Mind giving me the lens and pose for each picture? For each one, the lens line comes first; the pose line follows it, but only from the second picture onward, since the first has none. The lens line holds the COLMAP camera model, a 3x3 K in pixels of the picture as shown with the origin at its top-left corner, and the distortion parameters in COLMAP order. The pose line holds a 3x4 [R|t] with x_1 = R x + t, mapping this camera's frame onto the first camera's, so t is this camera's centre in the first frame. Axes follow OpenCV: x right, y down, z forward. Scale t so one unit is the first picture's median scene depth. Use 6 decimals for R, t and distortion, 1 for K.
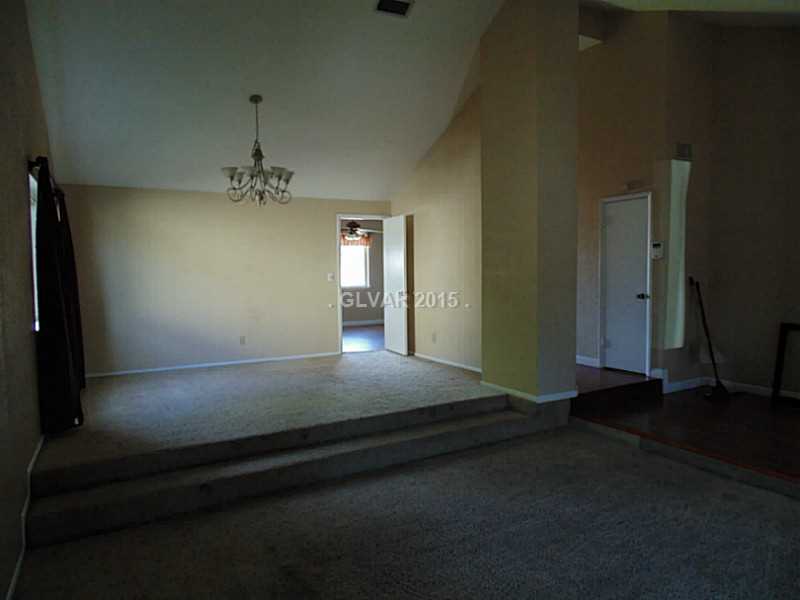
lens RADIAL K [[551.9, 0, 400.0], [0, 551.9, 300.0], [0, 0, 1]] dist [-0.063932, -0.000313]
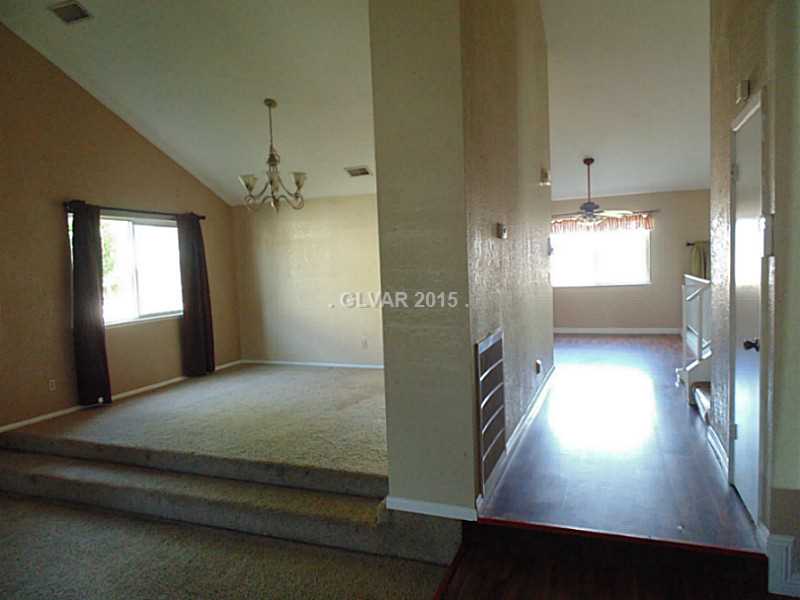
lens RADIAL K [[534.3, 0, 404.8], [0, 534.3, 302.0], [0, 0, 1]] dist [-0.010754, -0.002947]
pose [[0.637527, 0.049160, -0.768858, 0.635800], [-0.014073, 0.998539, 0.052176, -0.066028], [0.770300, -0.022443, 0.637287, 0.570137]]
